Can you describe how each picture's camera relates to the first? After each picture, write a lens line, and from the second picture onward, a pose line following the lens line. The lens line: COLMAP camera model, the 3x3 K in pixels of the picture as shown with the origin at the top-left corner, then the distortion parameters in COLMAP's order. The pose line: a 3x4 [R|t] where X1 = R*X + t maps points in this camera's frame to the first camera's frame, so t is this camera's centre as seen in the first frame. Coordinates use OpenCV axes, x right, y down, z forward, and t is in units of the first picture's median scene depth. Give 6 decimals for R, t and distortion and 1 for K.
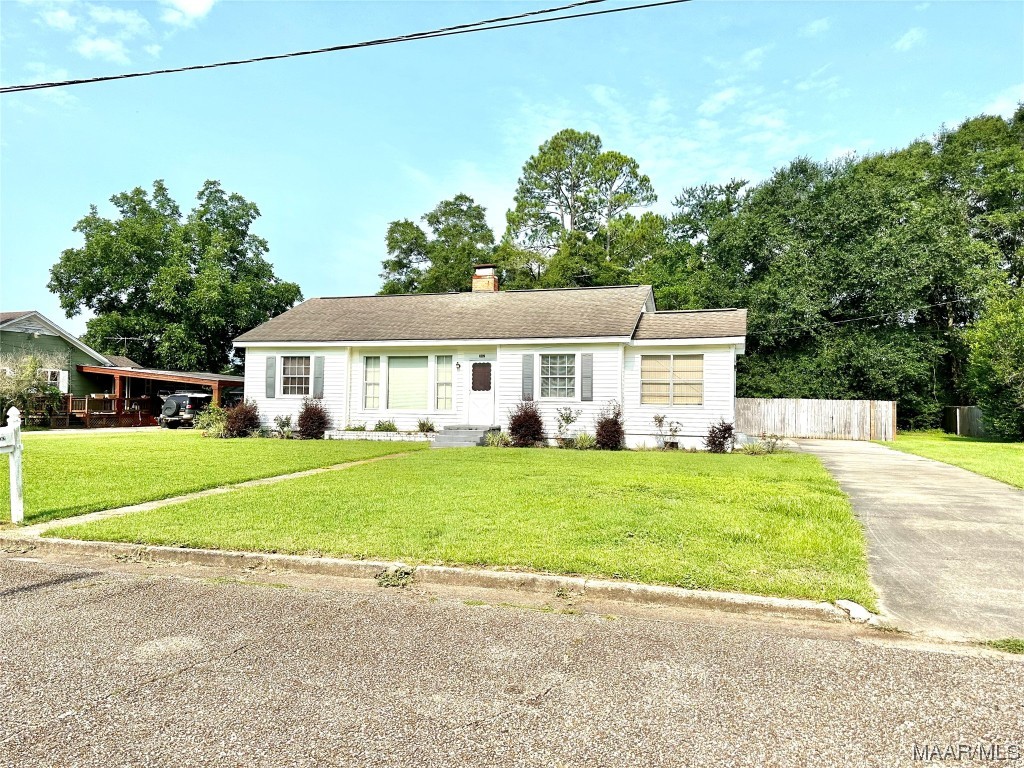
lens RADIAL K [[723.1, 0, 506.7], [0, 723.1, 384.9], [0, 0, 1]] dist [0.067217, -0.085180]
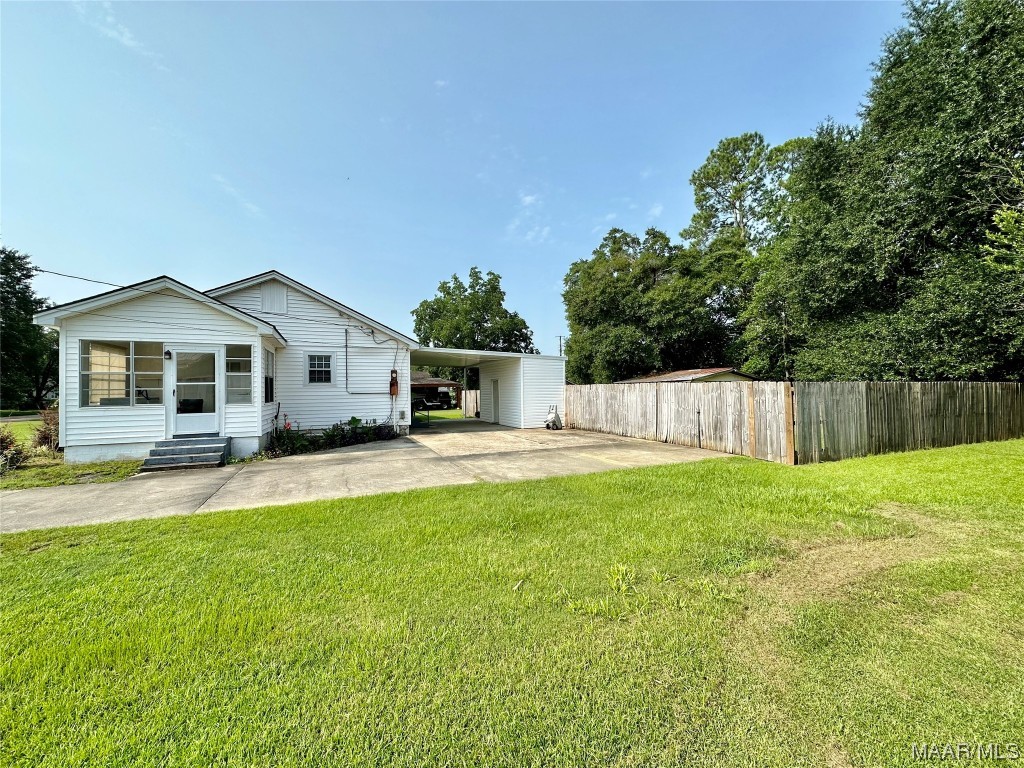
lens RADIAL K [[402.1, 0, 513.2], [0, 402.1, 359.9], [0, 0, 1]] dist [-0.000359, 0.000063]
pose [[0.668176, -0.074746, -0.740239, 0.502322], [0.040534, 0.997120, -0.064096, 0.014011], [0.742898, 0.012822, 0.669281, 0.564925]]
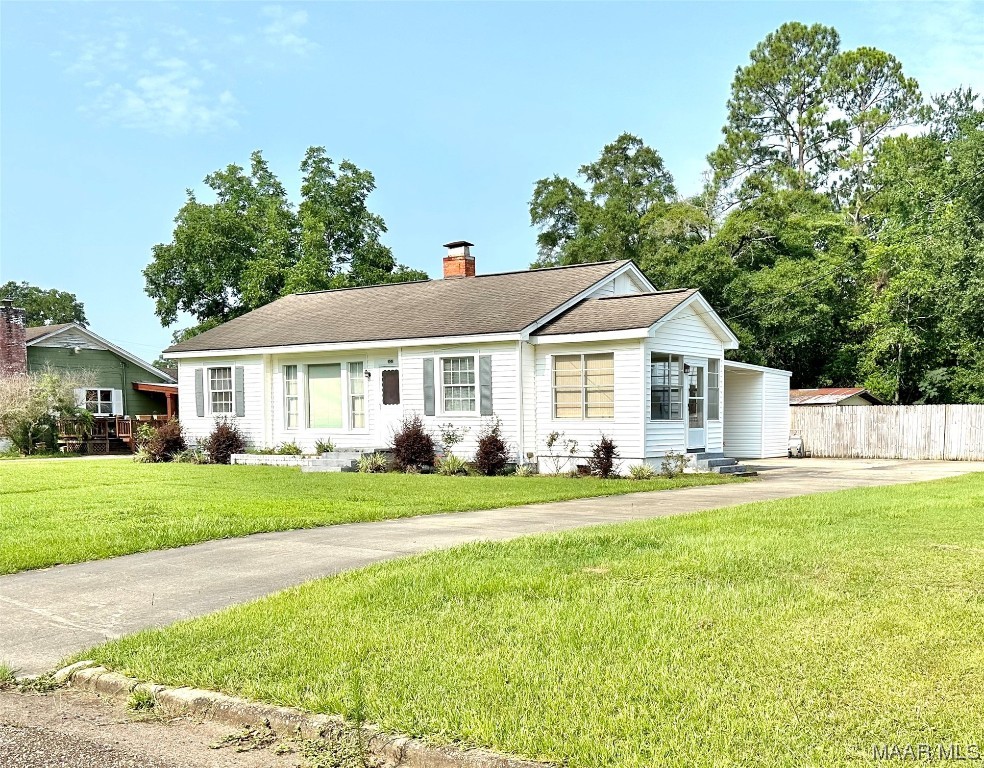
lens RADIAL K [[983.4, 0, 614.3], [0, 983.4, 495.8], [0, 0, 1]] dist [0.126214, -0.249681]
pose [[0.965536, 0.003518, -0.260246, 0.290586], [0.023027, 0.994833, 0.098882, 0.003338], [0.259249, -0.101466, 0.960466, -0.014648]]
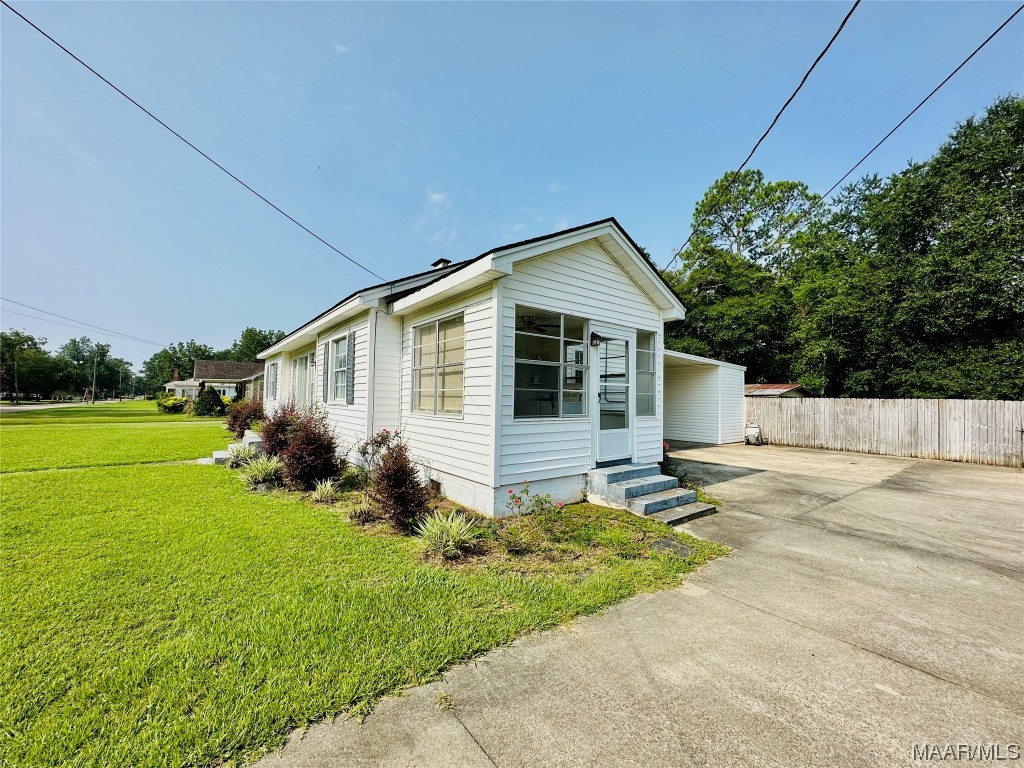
lens RADIAL K [[410.2, 0, 508.7], [0, 410.2, 384.4], [0, 0, 1]] dist [-0.000680, 0.000179]
pose [[0.836525, -0.021100, -0.547523, 0.237929], [0.011901, 0.999722, -0.020344, 0.007462], [0.547800, 0.010502, 0.836543, 0.418160]]
